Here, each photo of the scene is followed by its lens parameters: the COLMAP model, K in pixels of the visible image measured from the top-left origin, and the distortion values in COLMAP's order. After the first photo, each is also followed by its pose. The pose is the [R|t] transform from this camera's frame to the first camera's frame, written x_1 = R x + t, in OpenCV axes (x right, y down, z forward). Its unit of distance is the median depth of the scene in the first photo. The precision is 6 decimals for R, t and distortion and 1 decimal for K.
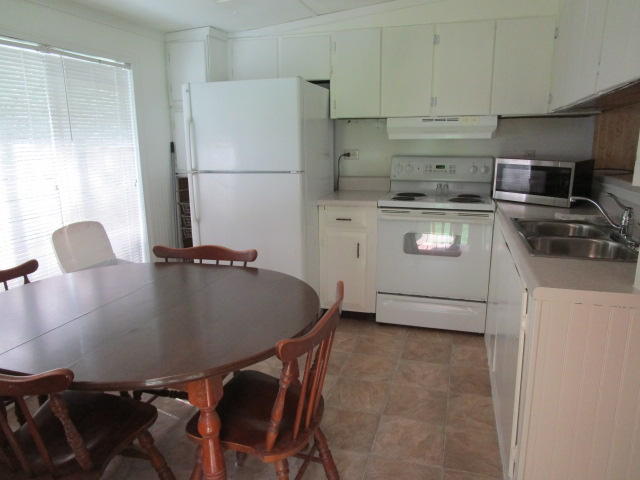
lens RADIAL K [[458.8, 0, 320.8], [0, 458.8, 240.1], [0, 0, 1]] dist [-0.025847, -0.000320]
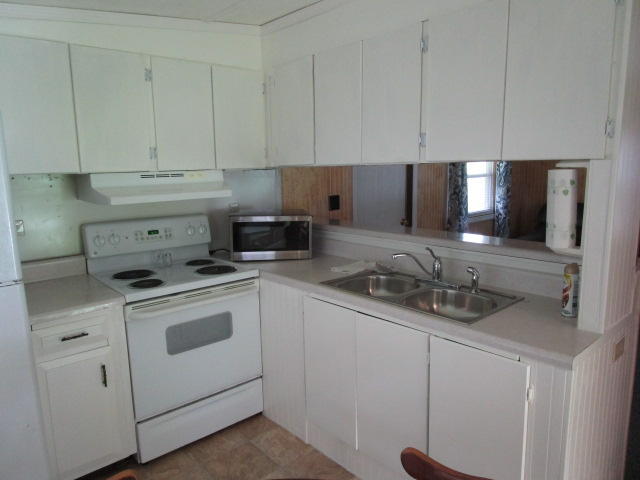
lens RADIAL K [[458.8, 0, 318.9], [0, 458.8, 238.9], [0, 0, 1]] dist [-0.025847, -0.000320]
pose [[0.513558, -0.139866, 0.846579, -0.286454], [0.196606, 0.979558, 0.042569, -0.137229], [-0.835227, 0.144581, 0.530558, 0.372649]]
